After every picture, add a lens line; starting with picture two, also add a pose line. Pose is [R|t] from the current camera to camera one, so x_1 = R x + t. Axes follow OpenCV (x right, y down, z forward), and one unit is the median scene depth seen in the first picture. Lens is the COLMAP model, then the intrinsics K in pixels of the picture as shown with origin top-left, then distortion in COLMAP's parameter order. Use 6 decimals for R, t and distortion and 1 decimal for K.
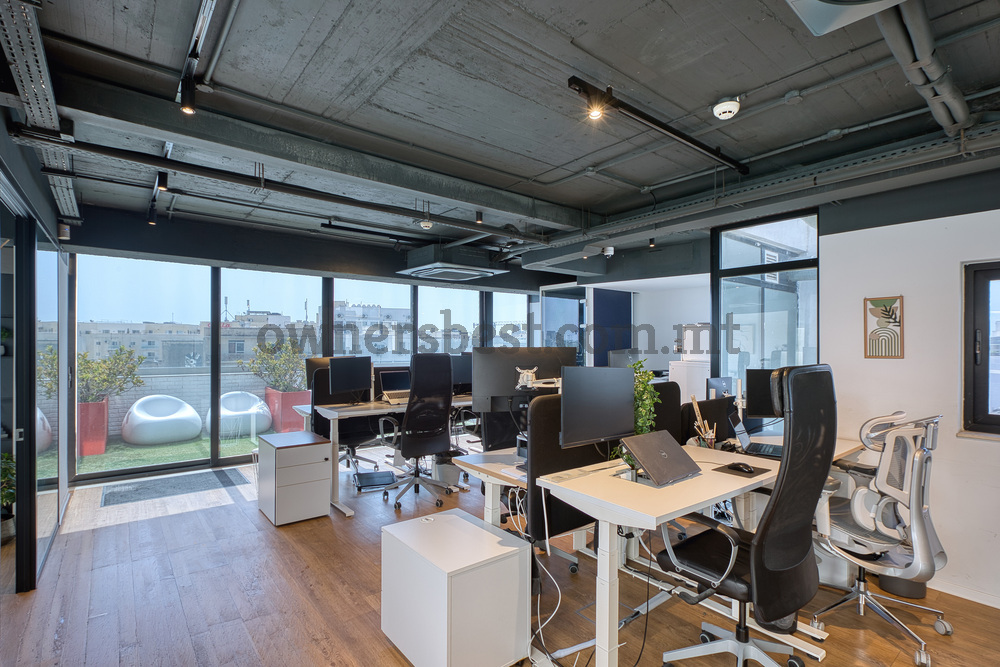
lens RADIAL K [[465.4, 0, 503.2], [0, 465.4, 346.6], [0, 0, 1]] dist [-0.001557, -0.000091]
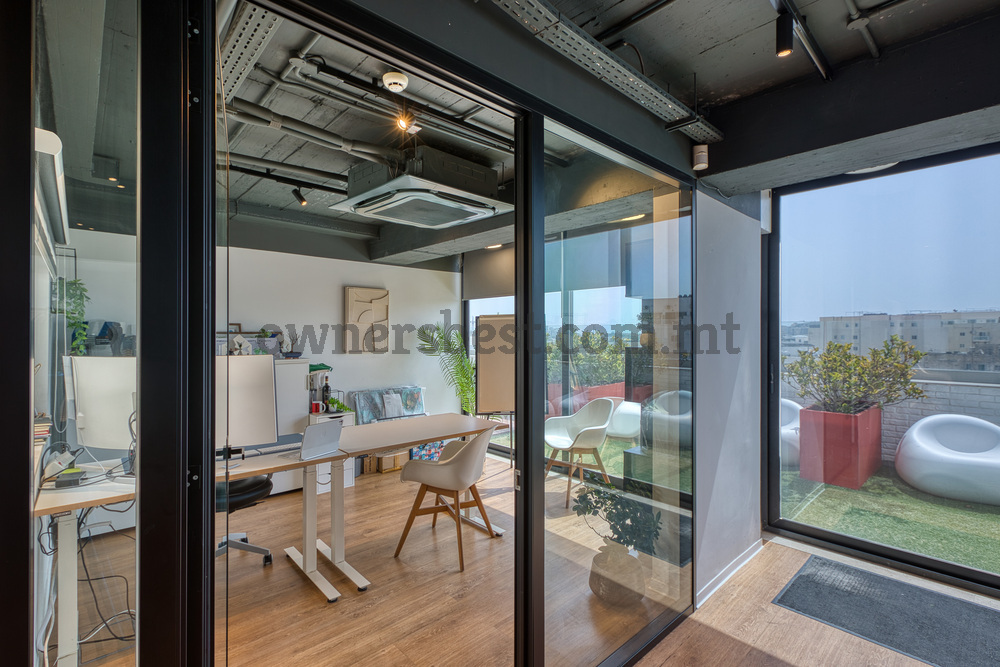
lens RADIAL K [[453.2, 0, 500.0], [0, 453.2, 333.5], [0, 0, 1]] dist [0.001462, 0.000293]
pose [[0.052694, -0.007086, -0.998586, -0.182439], [-0.002381, 0.999971, -0.007222, 0.001895], [0.998608, 0.002758, 0.052675, 0.378688]]
